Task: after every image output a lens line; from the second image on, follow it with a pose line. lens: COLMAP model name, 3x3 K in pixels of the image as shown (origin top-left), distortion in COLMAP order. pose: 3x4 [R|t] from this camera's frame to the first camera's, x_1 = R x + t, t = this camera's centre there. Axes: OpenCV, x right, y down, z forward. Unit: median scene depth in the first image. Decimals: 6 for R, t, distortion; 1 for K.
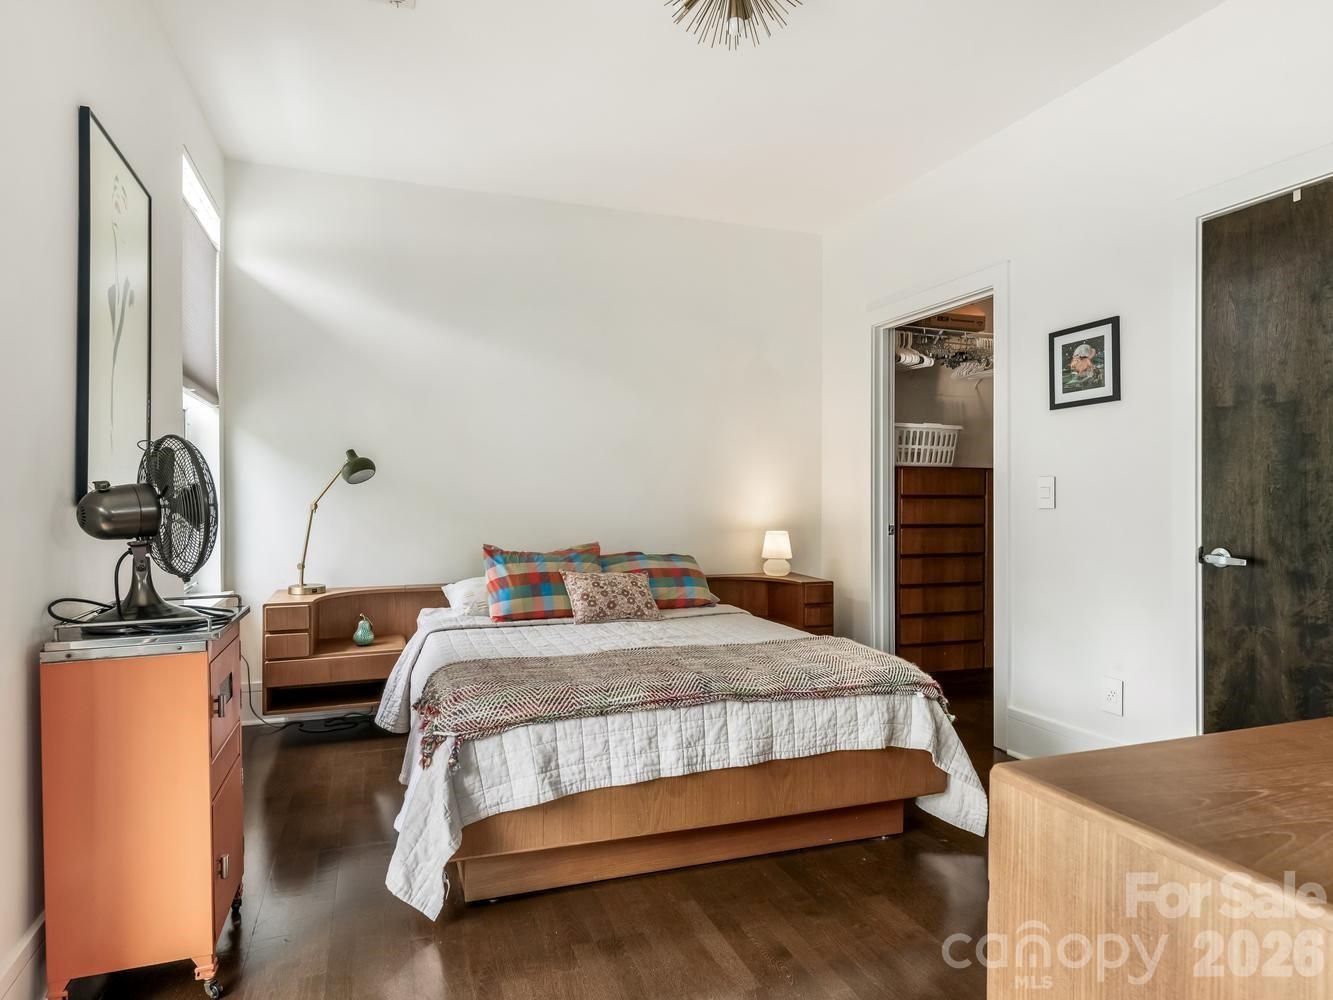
lens RADIAL K [[788.2, 0, 667.2], [0, 788.2, 498.5], [0, 0, 1]] dist [-0.005050, -0.002390]
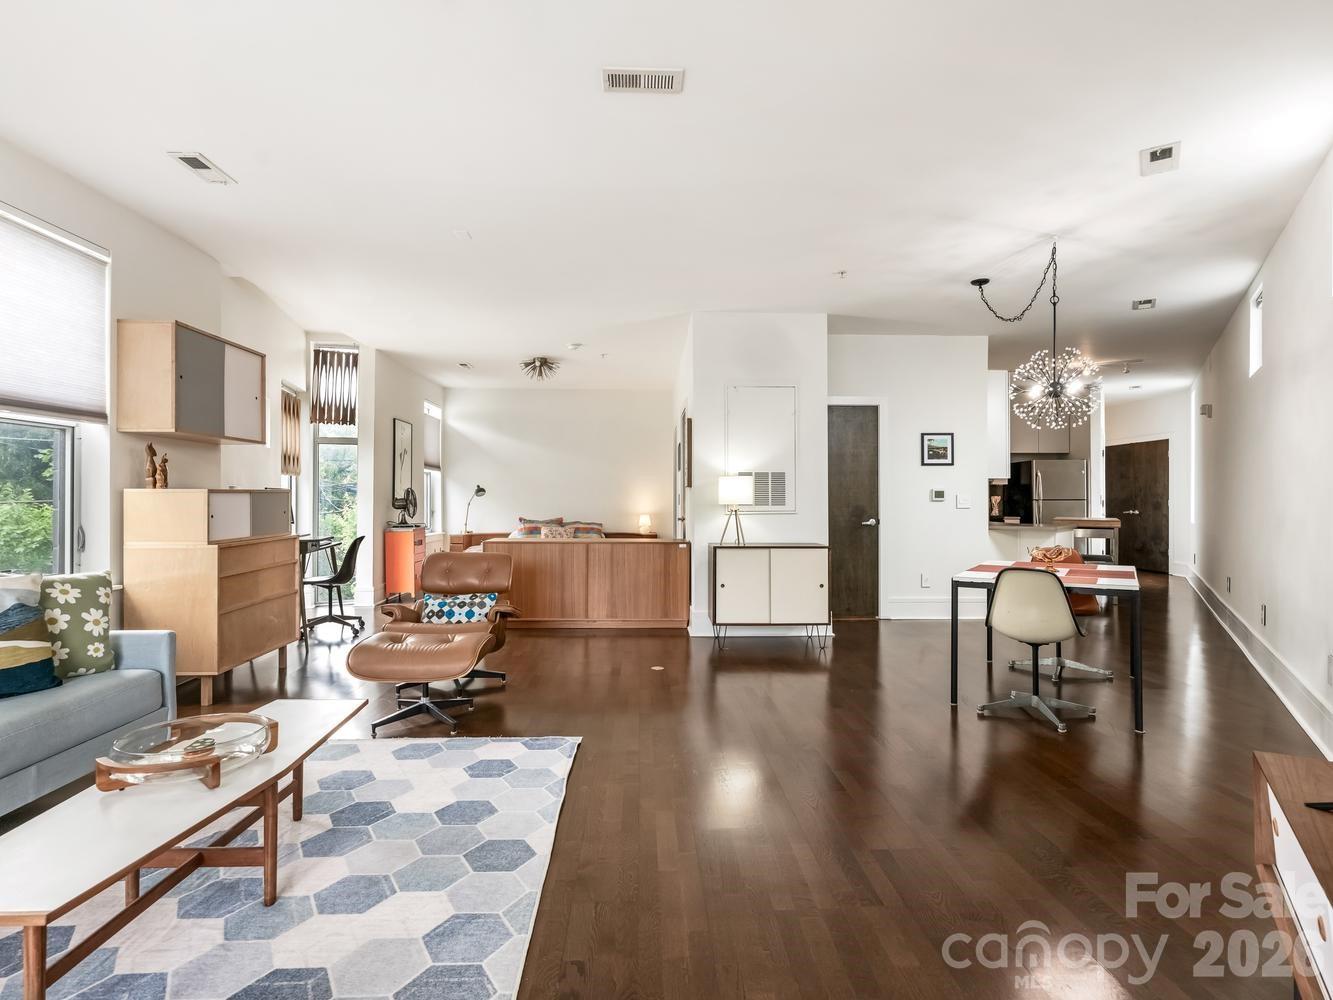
lens RADIAL K [[635.1, 0, 666.8], [0, 635.1, 497.8], [0, 0, 1]] dist [-0.005715, -0.001795]
pose [[0.960824, 0.001868, -0.277153, 0.983297], [-0.003988, 0.999967, -0.007087, 0.001334], [0.277131, 0.007914, 0.960800, -1.151719]]
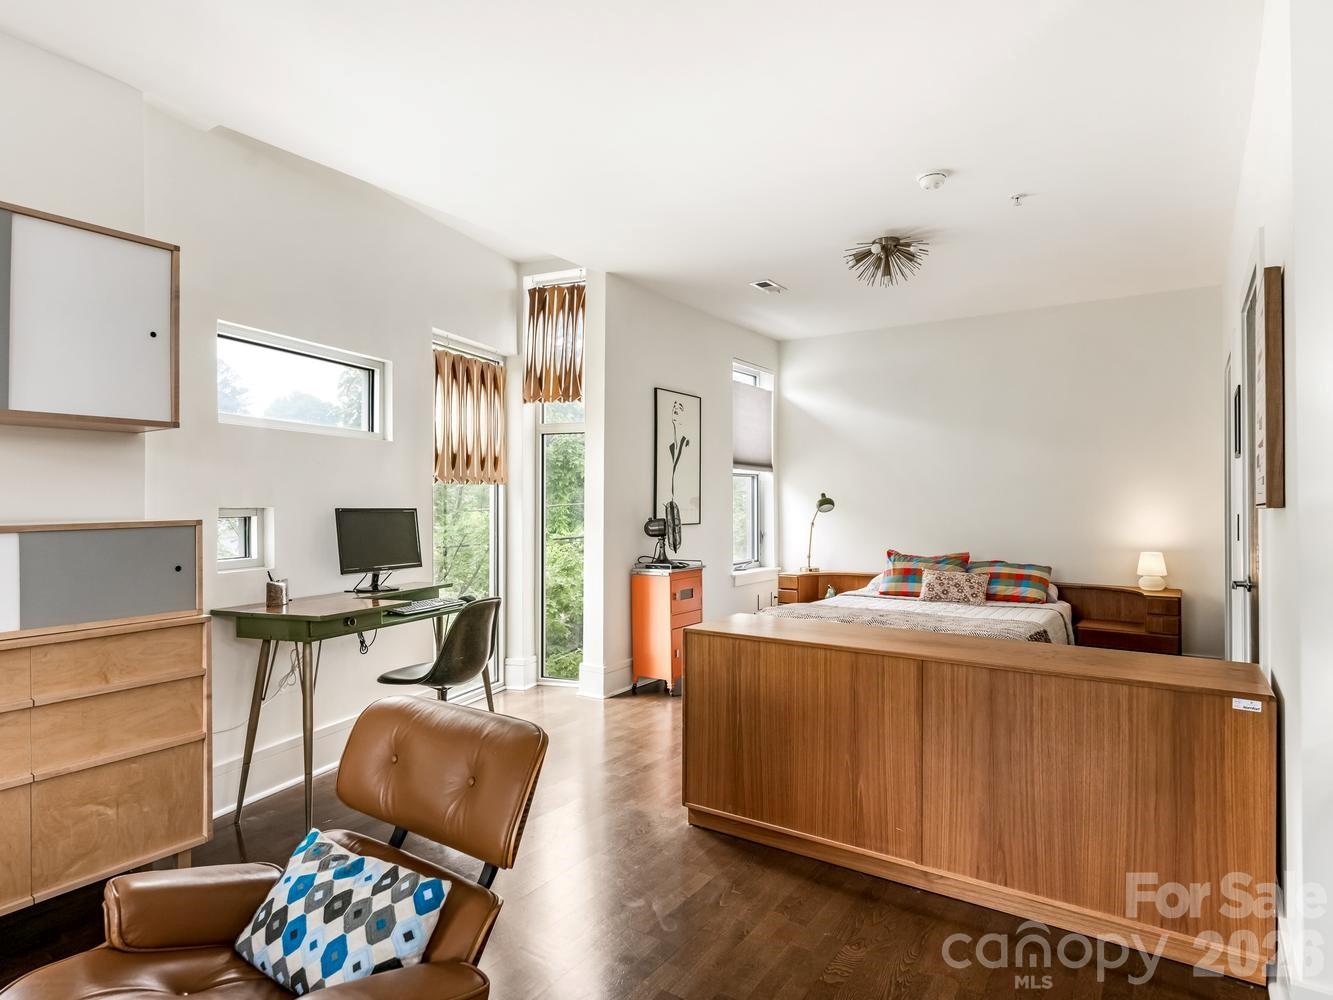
lens RADIAL K [[747.9, 0, 674.1], [0, 747.9, 498.4], [0, 0, 1]] dist [0.000245, -0.001304]
pose [[0.609608, -0.003589, -0.792695, 0.771310], [-0.006052, 0.999940, -0.009182, -0.032963], [0.792680, 0.010395, 0.609550, -0.325717]]
